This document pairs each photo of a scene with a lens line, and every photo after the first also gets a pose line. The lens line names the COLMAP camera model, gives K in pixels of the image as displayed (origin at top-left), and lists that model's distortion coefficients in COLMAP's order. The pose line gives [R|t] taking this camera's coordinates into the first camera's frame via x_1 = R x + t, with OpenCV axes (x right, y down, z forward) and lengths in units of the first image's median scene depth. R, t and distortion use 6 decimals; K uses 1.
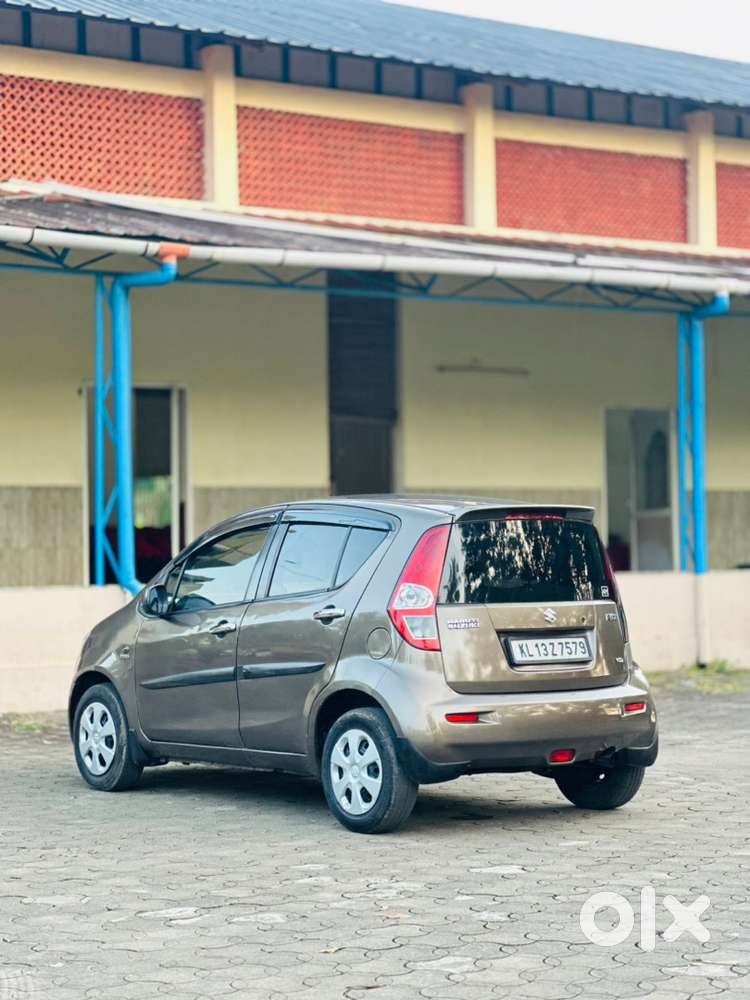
lens RADIAL K [[2231.7, 0, 366.5], [0, 2231.7, 480.4], [0, 0, 1]] dist [0.197749, 0.000000]
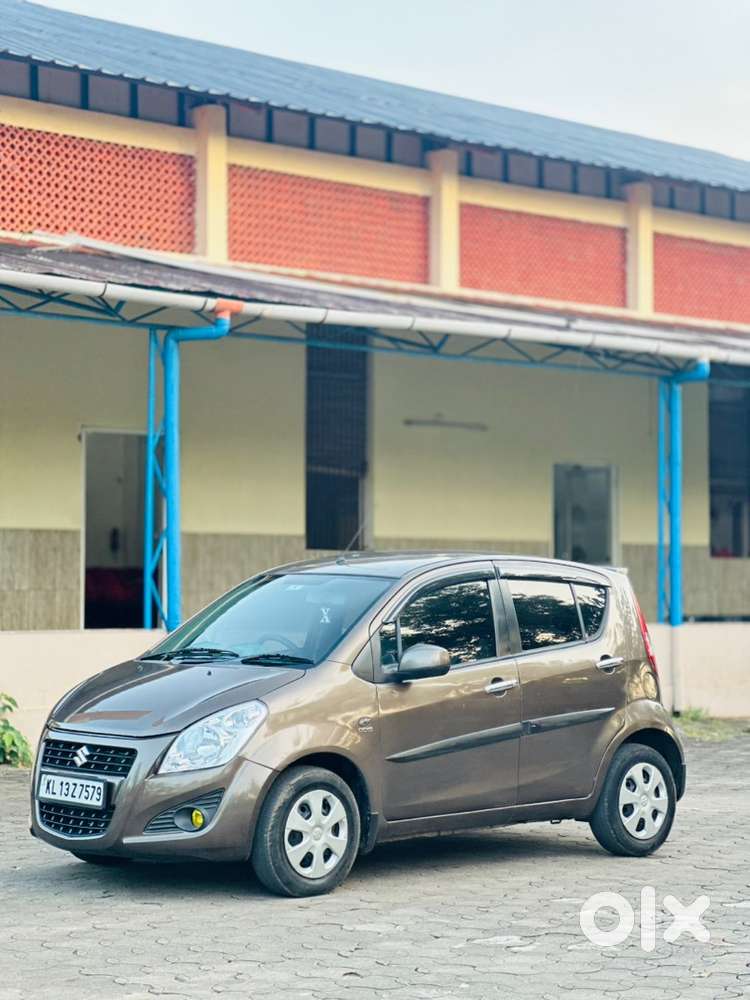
lens RADIAL K [[2231.7, 0, 353.6], [0, 2231.7, 479.3], [0, 0, 1]] dist [0.197749, 0.000000]
pose [[0.994556, 0.022283, 0.101788, -0.102046], [-0.020306, 0.999585, -0.020417, -0.002111], [-0.102201, 0.018239, 0.994597, -0.027000]]
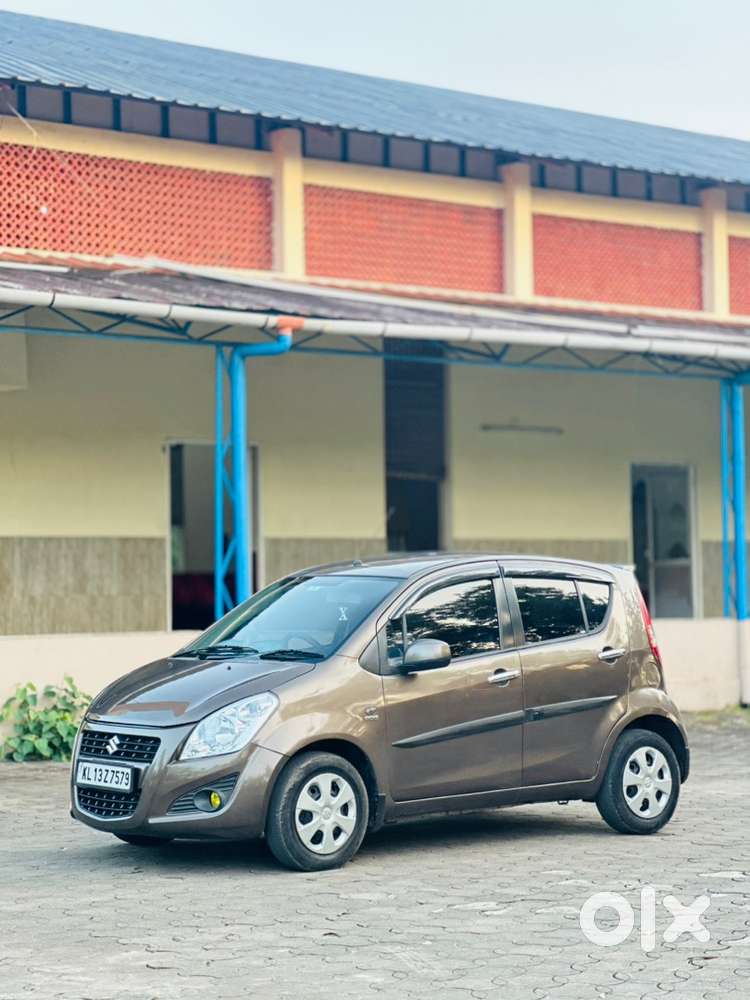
lens RADIAL K [[2231.7, 0, 352.2], [0, 2231.7, 469.2], [0, 0, 1]] dist [0.197749, 0.000000]
pose [[0.999290, 0.003203, 0.037534, -0.074454], [-0.002261, 0.999681, -0.025136, -0.003107], [-0.037602, 0.025033, 0.998979, -0.070955]]
